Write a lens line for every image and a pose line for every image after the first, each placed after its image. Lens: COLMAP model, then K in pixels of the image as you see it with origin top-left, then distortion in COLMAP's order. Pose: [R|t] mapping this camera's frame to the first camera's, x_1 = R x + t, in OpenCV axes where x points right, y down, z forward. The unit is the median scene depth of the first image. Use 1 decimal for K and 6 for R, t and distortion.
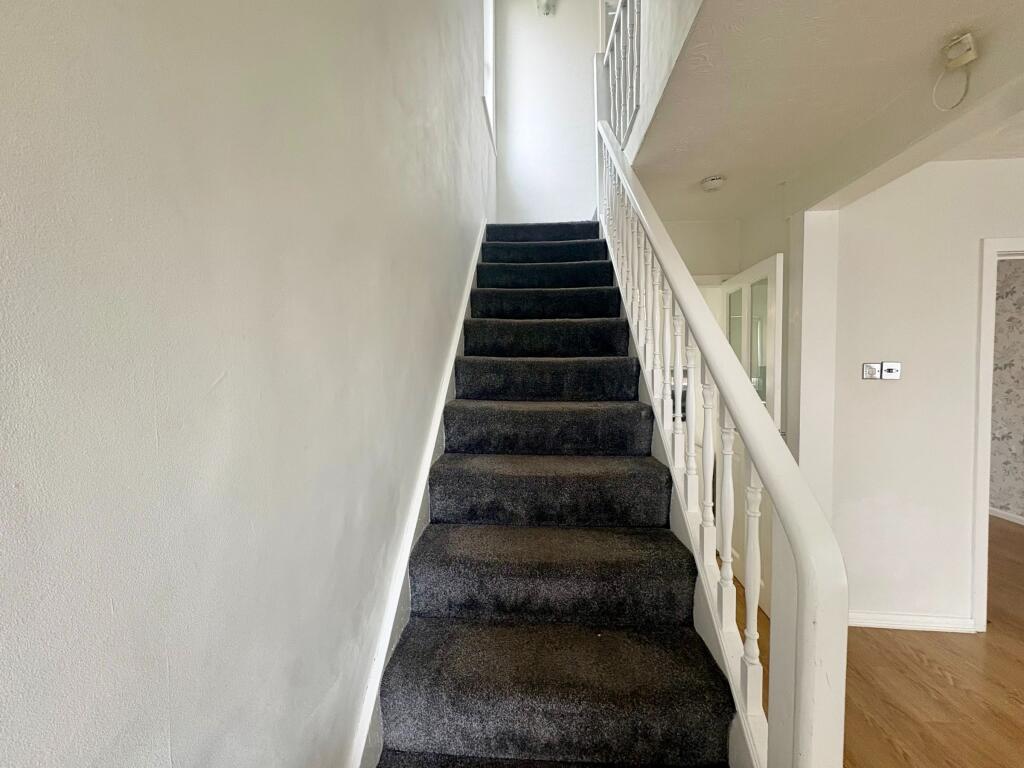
lens RADIAL K [[408.7, 0, 512.0], [0, 408.7, 384.0], [0, 0, 1]] dist [-0.000997, -0.000369]
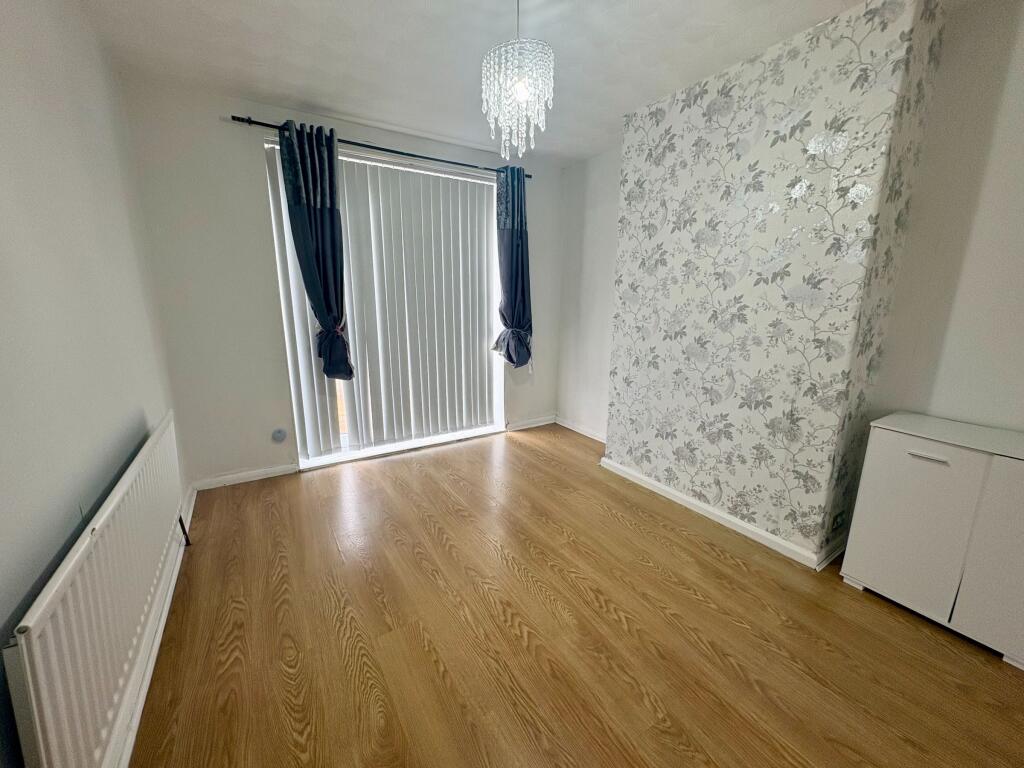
lens RADIAL K [[408.7, 0, 512.0], [0, 408.7, 384.0], [0, 0, 1]] dist [-0.000997, -0.000369]
pose [[0.805983, -0.125939, 0.578386, 0.379769], [0.010349, 0.979954, 0.198955, -0.009457], [-0.591848, -0.154368, 0.791130, 0.480125]]
